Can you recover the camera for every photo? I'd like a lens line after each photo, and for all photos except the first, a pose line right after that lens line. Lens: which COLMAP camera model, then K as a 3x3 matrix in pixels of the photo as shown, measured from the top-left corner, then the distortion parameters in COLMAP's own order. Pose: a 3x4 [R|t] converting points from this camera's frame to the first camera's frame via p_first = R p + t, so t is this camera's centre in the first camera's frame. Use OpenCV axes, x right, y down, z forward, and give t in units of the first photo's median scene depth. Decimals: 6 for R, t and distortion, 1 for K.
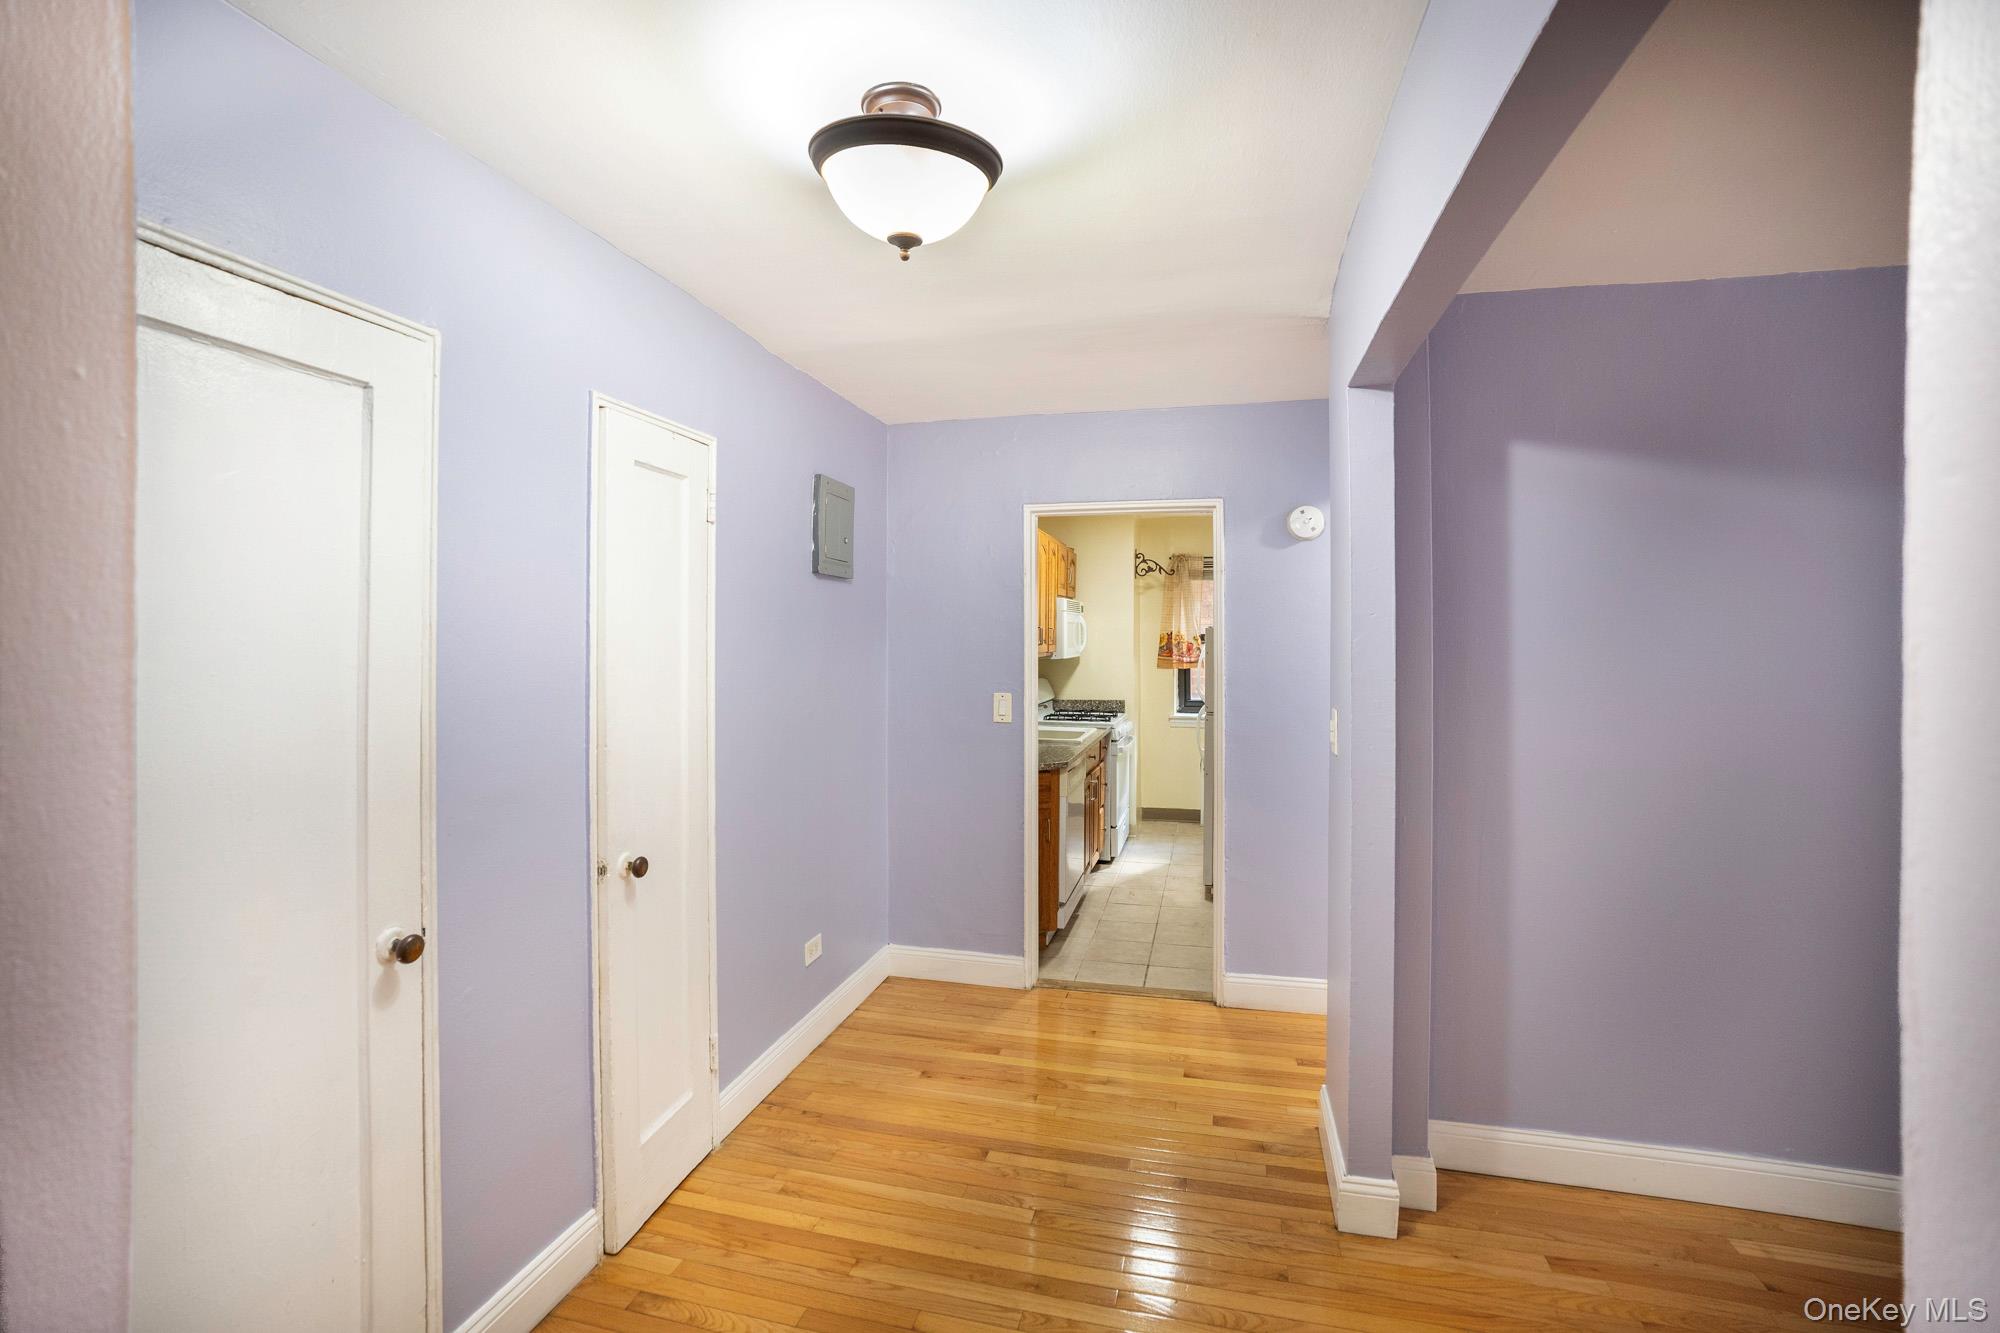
lens RADIAL K [[909.5, 0, 993.8], [0, 909.5, 654.4], [0, 0, 1]] dist [-0.002307, 0.000143]
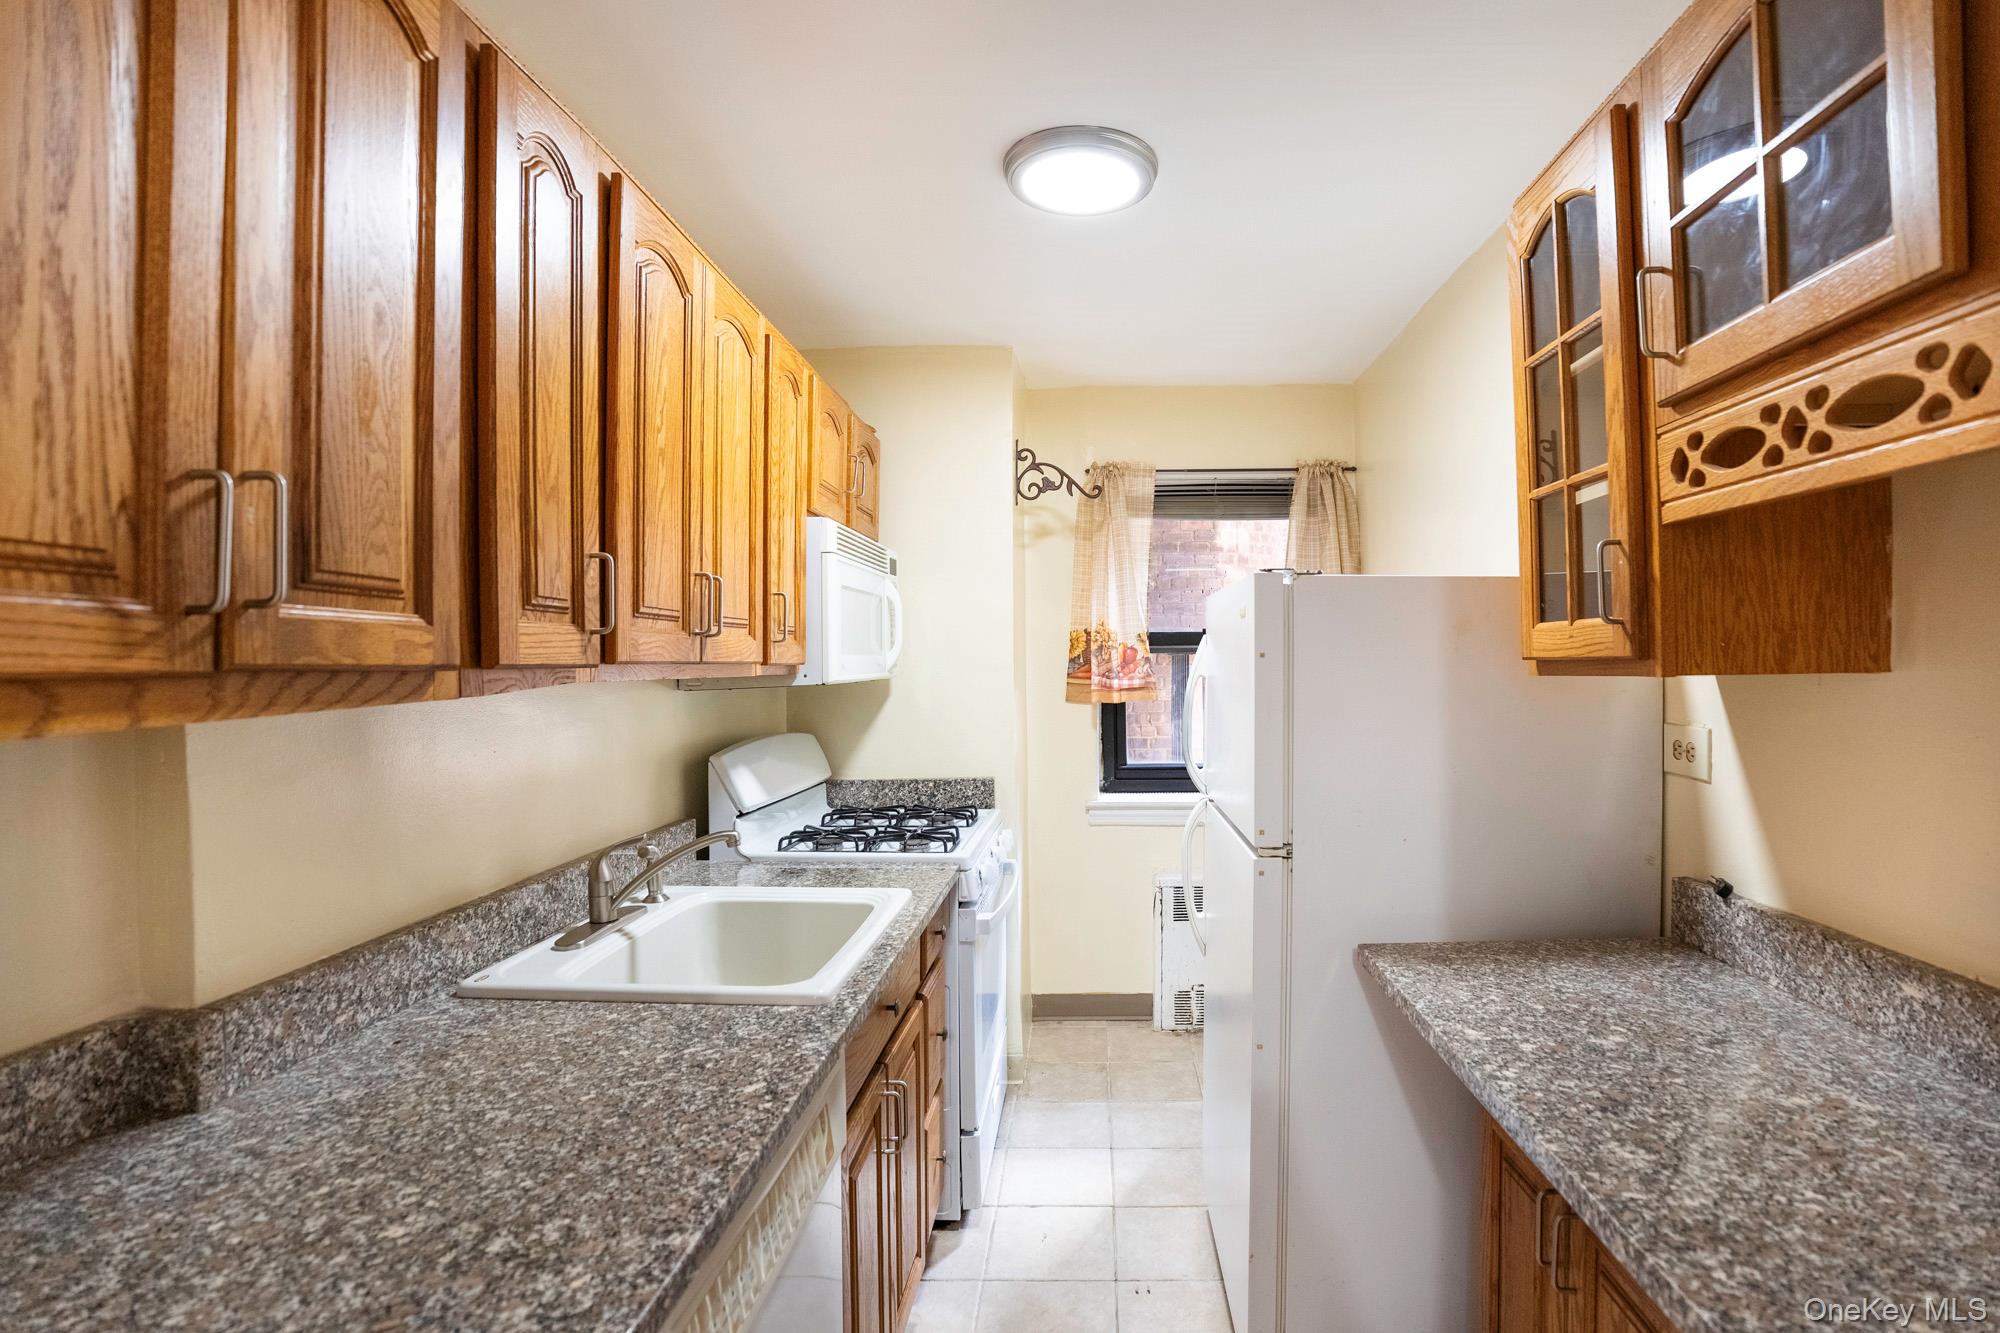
lens RADIAL K [[909.5, 0, 1001.6], [0, 909.5, 657.6], [0, 0, 1]] dist [-0.002307, 0.000143]
pose [[0.989244, -0.004251, 0.146213, 0.082248], [0.008048, 0.999645, -0.025385, 0.004026], [-0.146054, 0.026289, 0.988927, 0.556943]]
